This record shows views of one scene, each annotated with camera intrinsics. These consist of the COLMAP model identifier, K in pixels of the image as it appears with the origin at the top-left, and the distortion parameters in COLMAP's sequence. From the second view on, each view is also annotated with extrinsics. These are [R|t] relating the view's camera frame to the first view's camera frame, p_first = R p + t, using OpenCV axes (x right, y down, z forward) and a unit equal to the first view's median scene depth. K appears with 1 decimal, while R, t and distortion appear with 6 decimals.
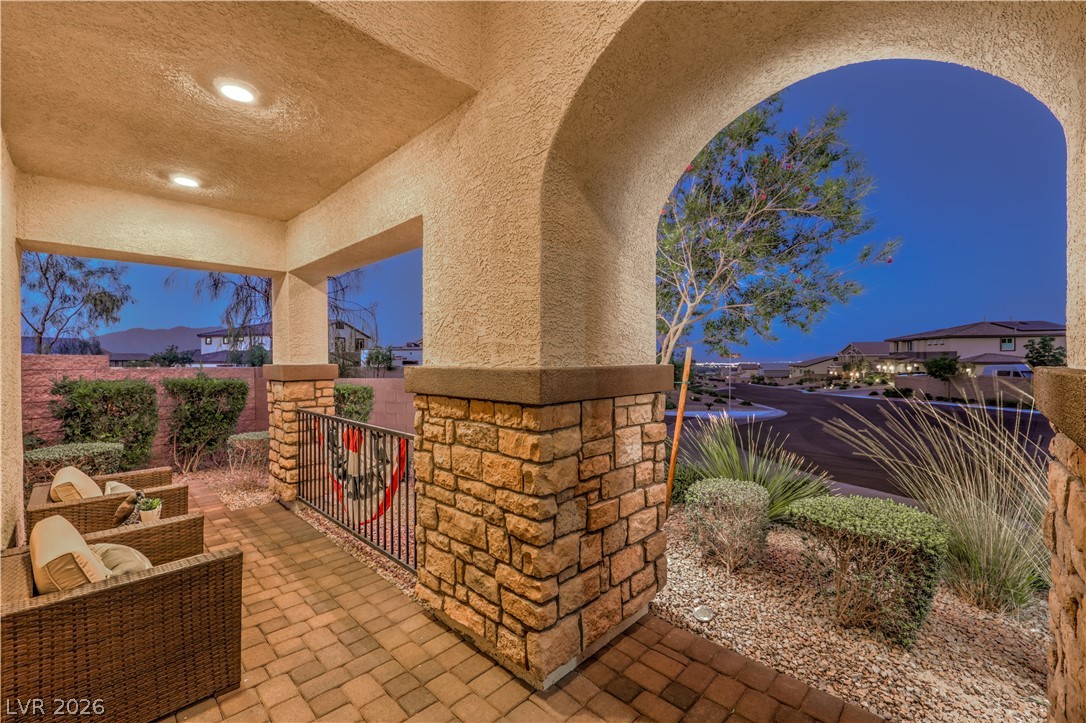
lens RADIAL K [[447.0, 0, 550.3], [0, 447.0, 359.7], [0, 0, 1]] dist [-0.000798, -0.000071]
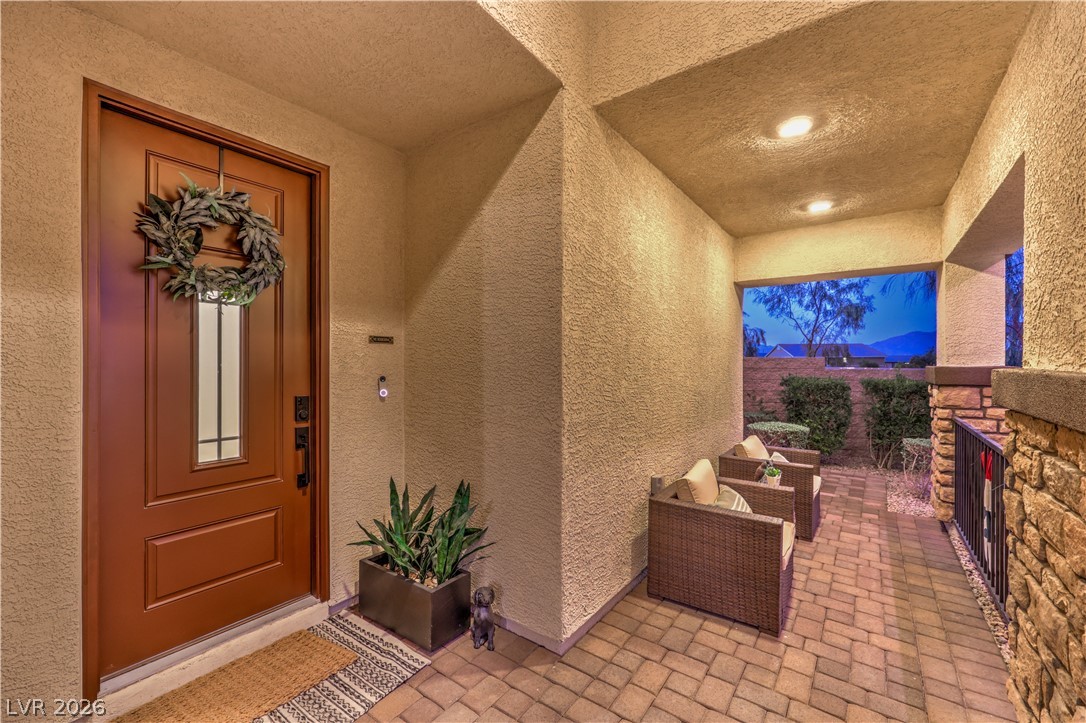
lens RADIAL K [[447.0, 0, 550.3], [0, 447.0, 359.7], [0, 0, 1]] dist [-0.000798, -0.000071]
pose [[0.137995, -0.001723, -0.990431, 0.233188], [-0.002592, 0.999994, -0.002100, 0.002424], [0.990430, 0.002857, 0.137990, 0.142974]]
